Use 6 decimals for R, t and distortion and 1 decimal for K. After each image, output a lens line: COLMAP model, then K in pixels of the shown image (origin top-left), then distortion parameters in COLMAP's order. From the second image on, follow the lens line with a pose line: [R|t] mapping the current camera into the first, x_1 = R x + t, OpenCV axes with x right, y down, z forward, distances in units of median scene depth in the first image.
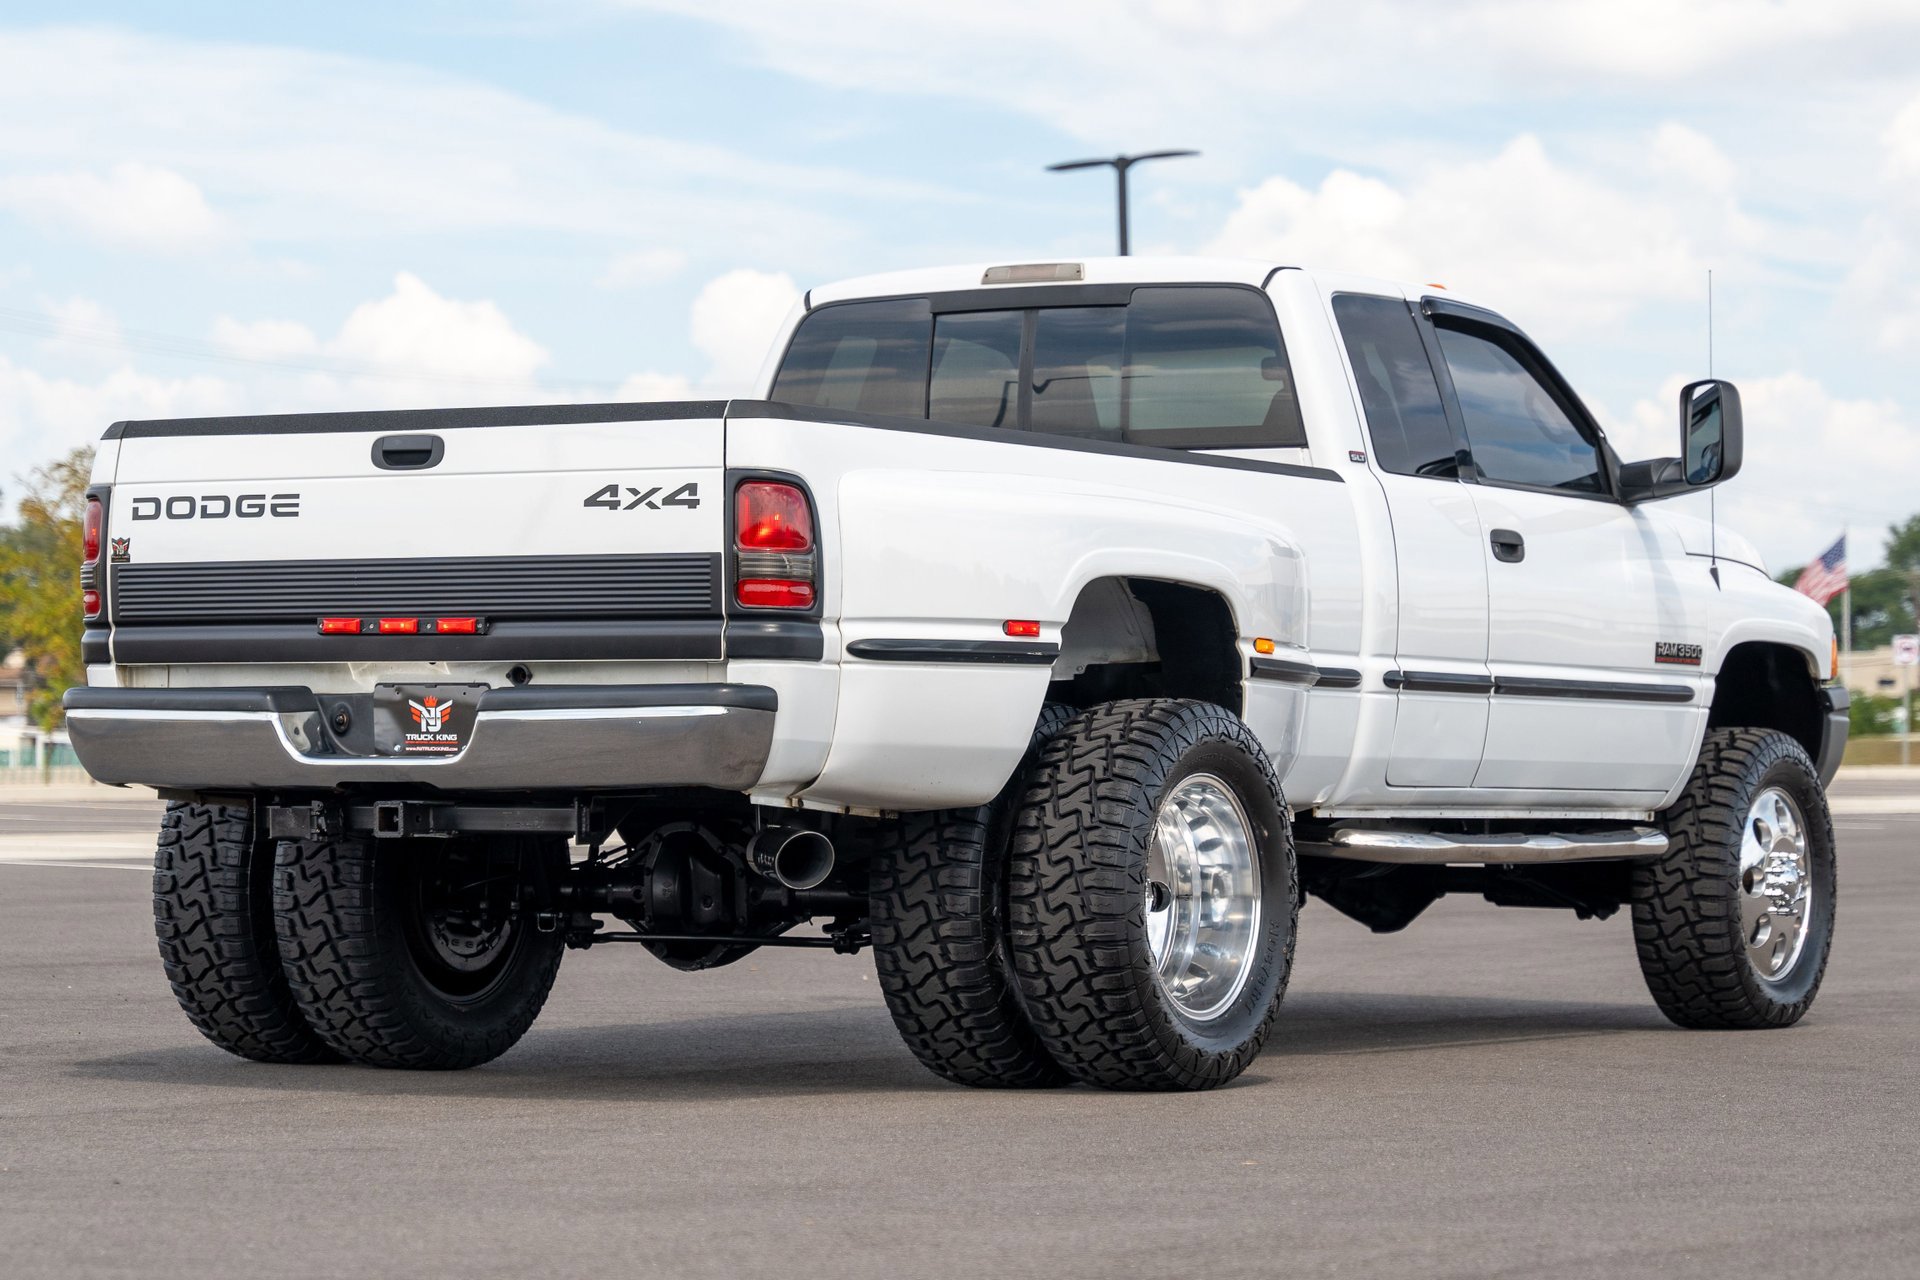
lens RADIAL K [[5926.2, 0, 960.0], [0, 5926.2, 640.0], [0, 0, 1]] dist [-0.056128, -0.025005]
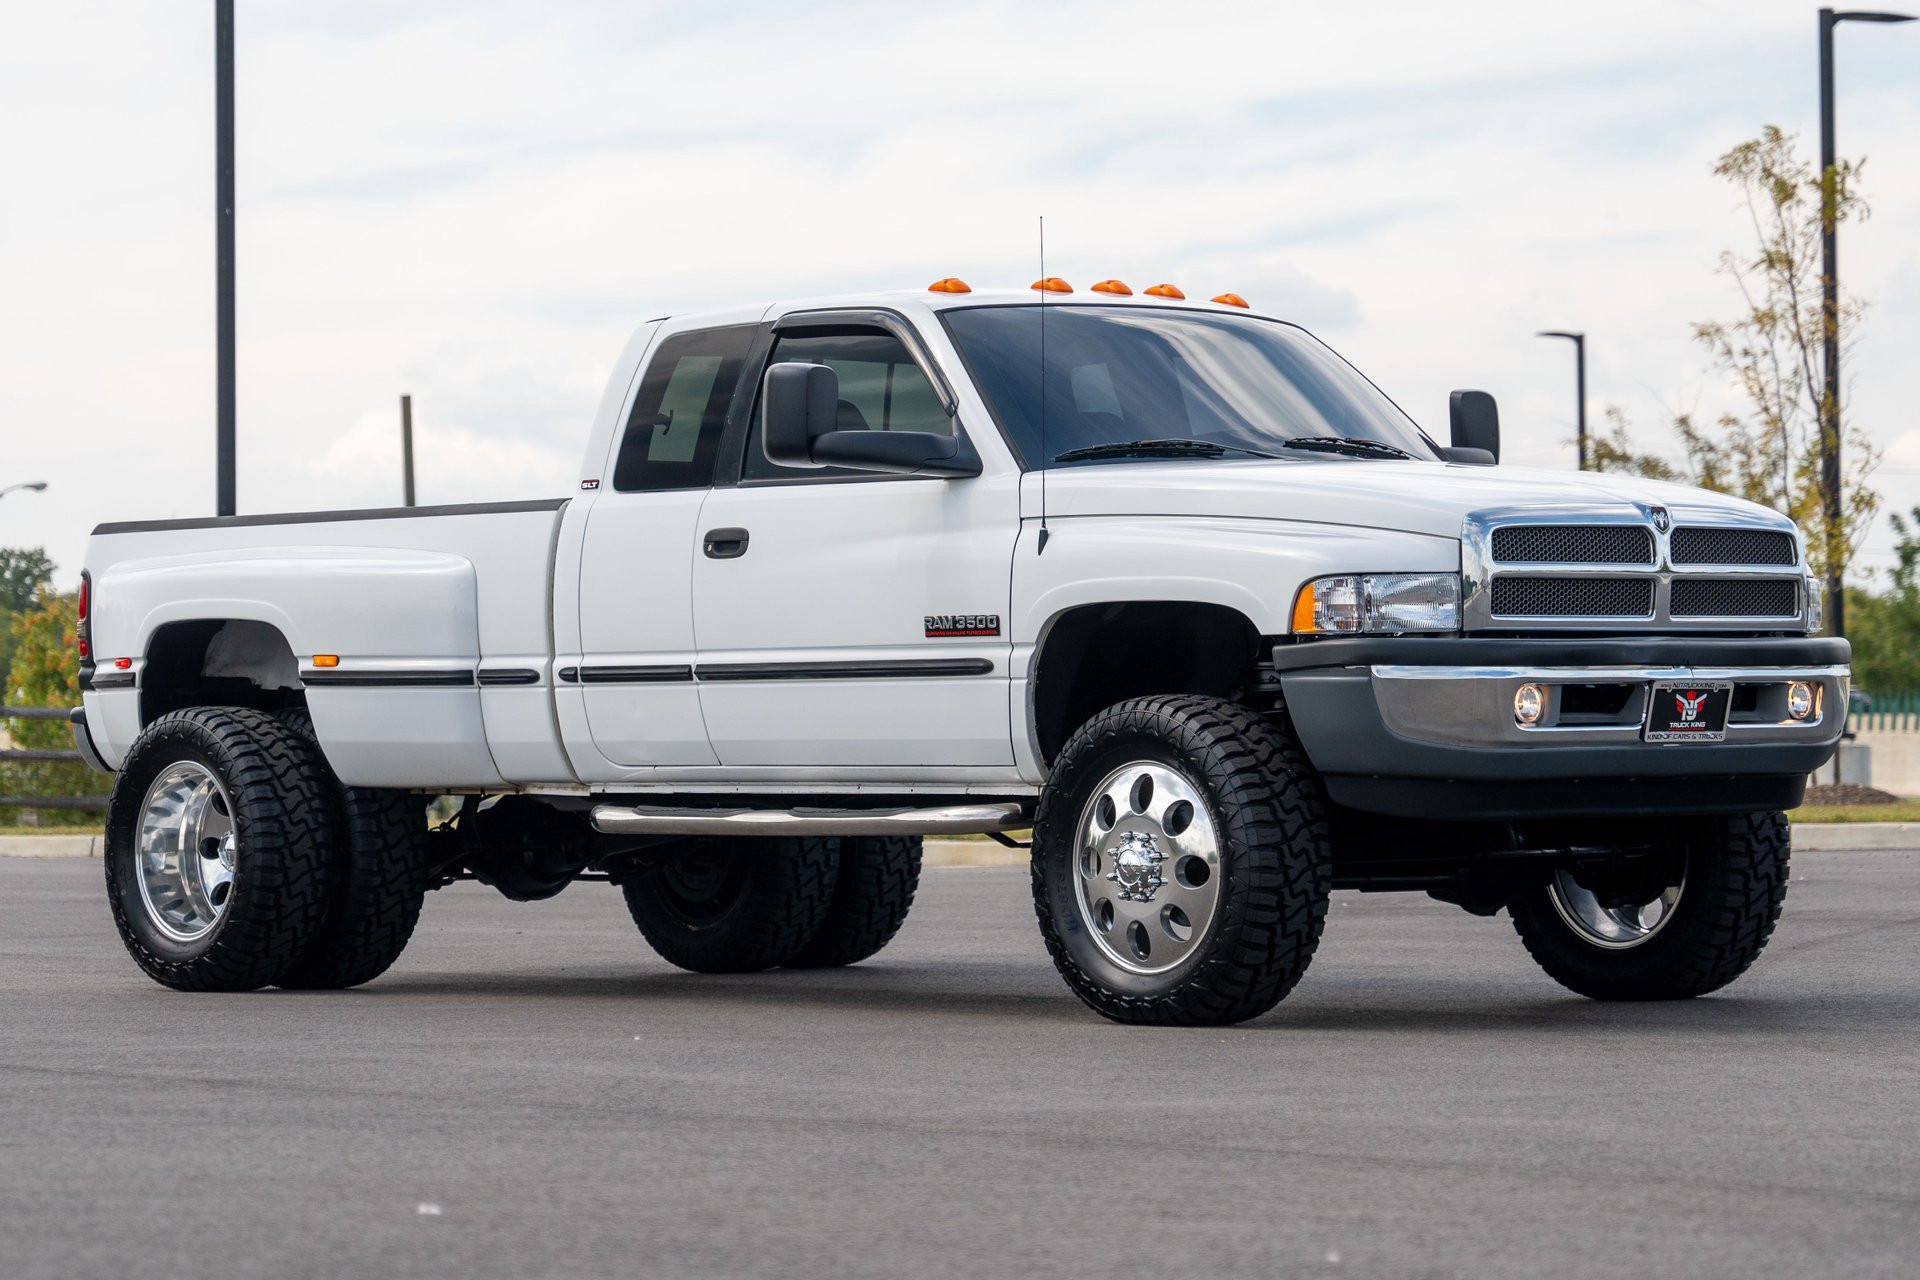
lens RADIAL K [[5926.2, 0, 960.0], [0, 5926.2, 640.0], [0, 0, 1]] dist [-0.056128, -0.025005]
pose [[-0.298048, -0.019410, -0.954353, 1.323209], [0.033436, 0.998967, -0.030760, 0.043499], [0.953965, -0.041078, -0.297091, 1.613302]]
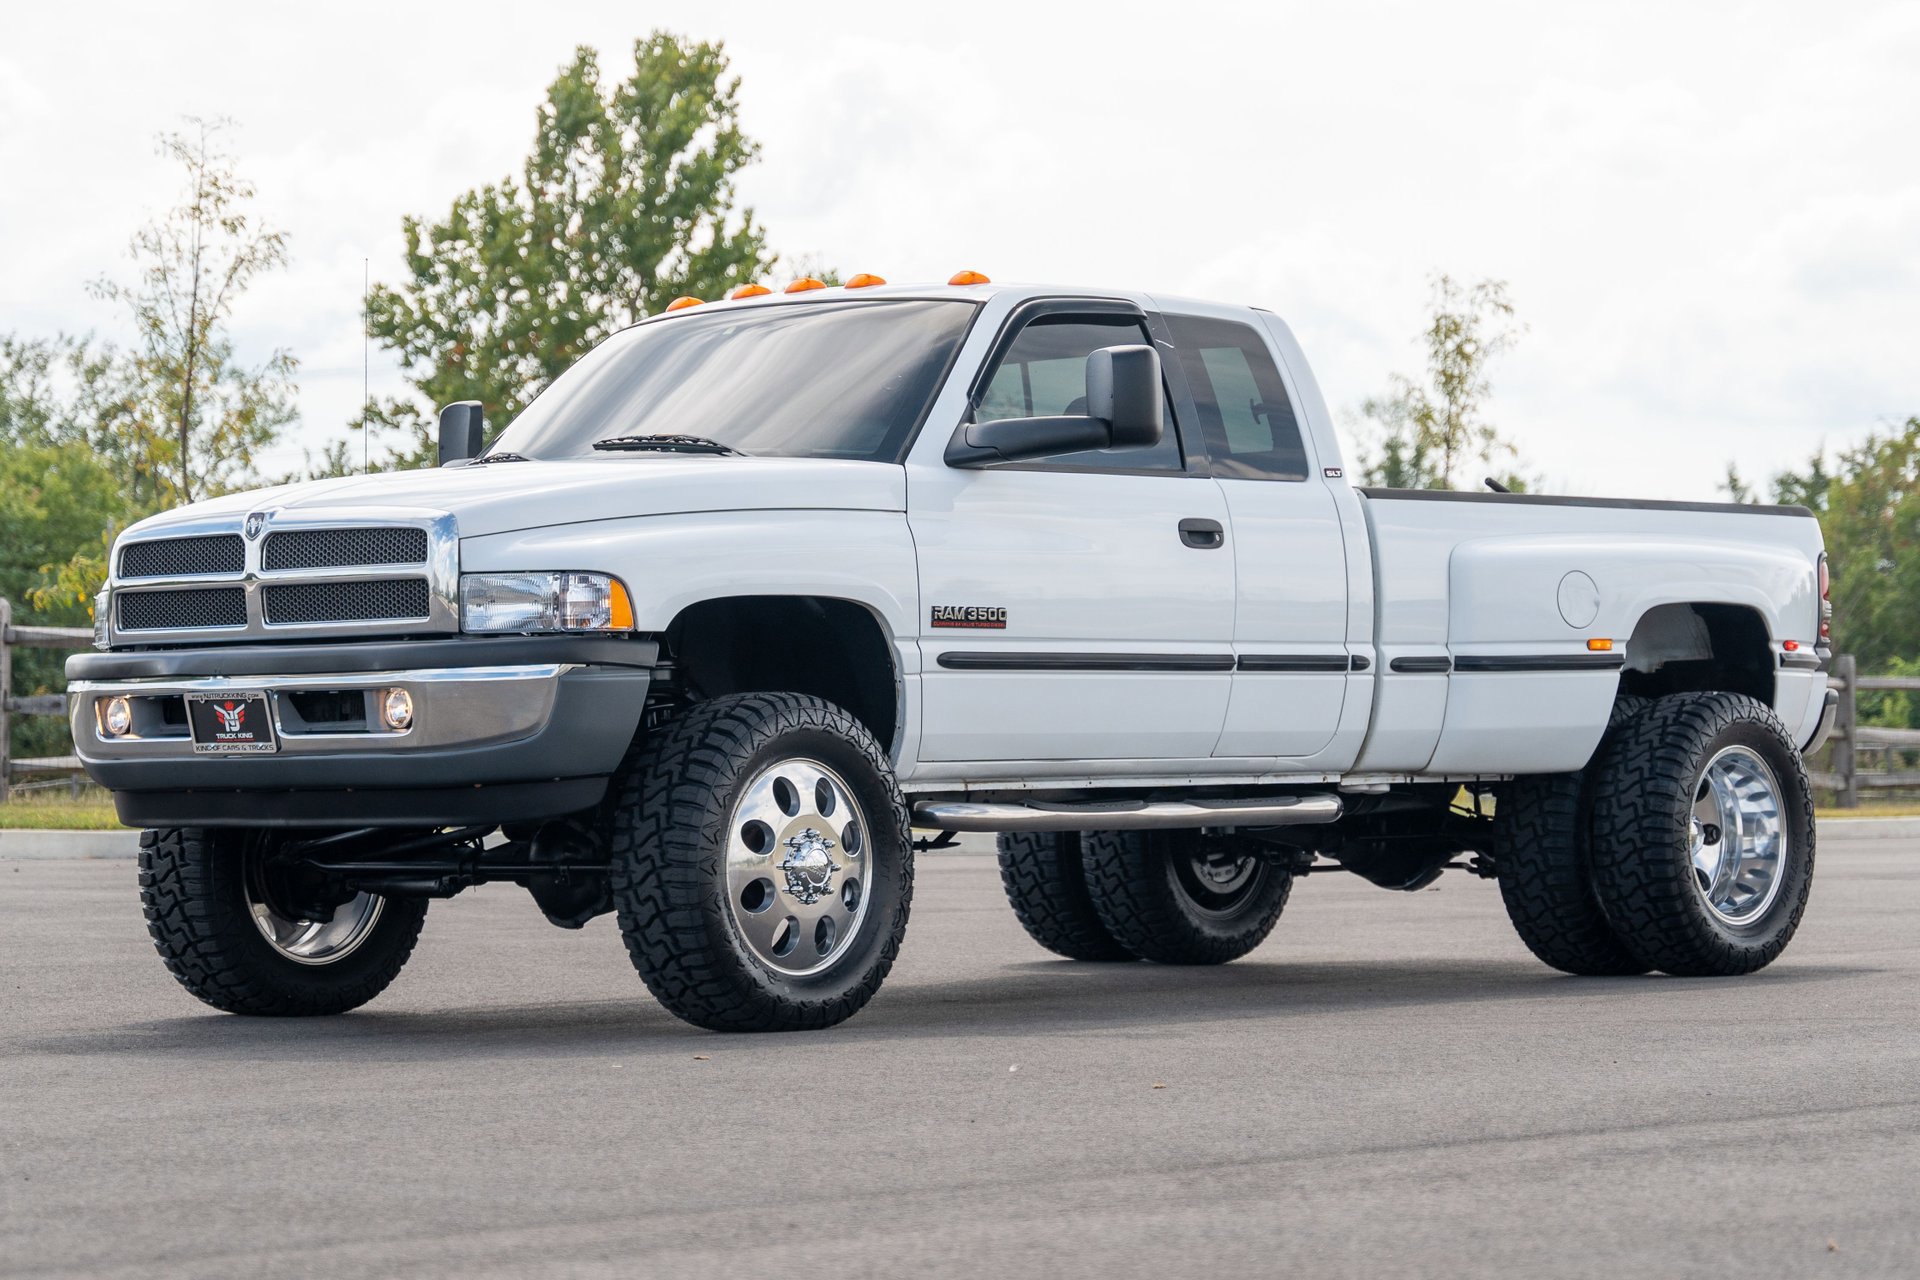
lens RADIAL K [[5757.1, 0, 960.0], [0, 5757.1, 640.0], [0, 0, 1]] dist [-0.051538, -0.190583]
pose [[-0.984825, 0.011118, 0.173192, -0.186529], [0.003559, 0.999030, -0.043892, 0.060128], [-0.173512, -0.042610, -0.983910, 2.485500]]
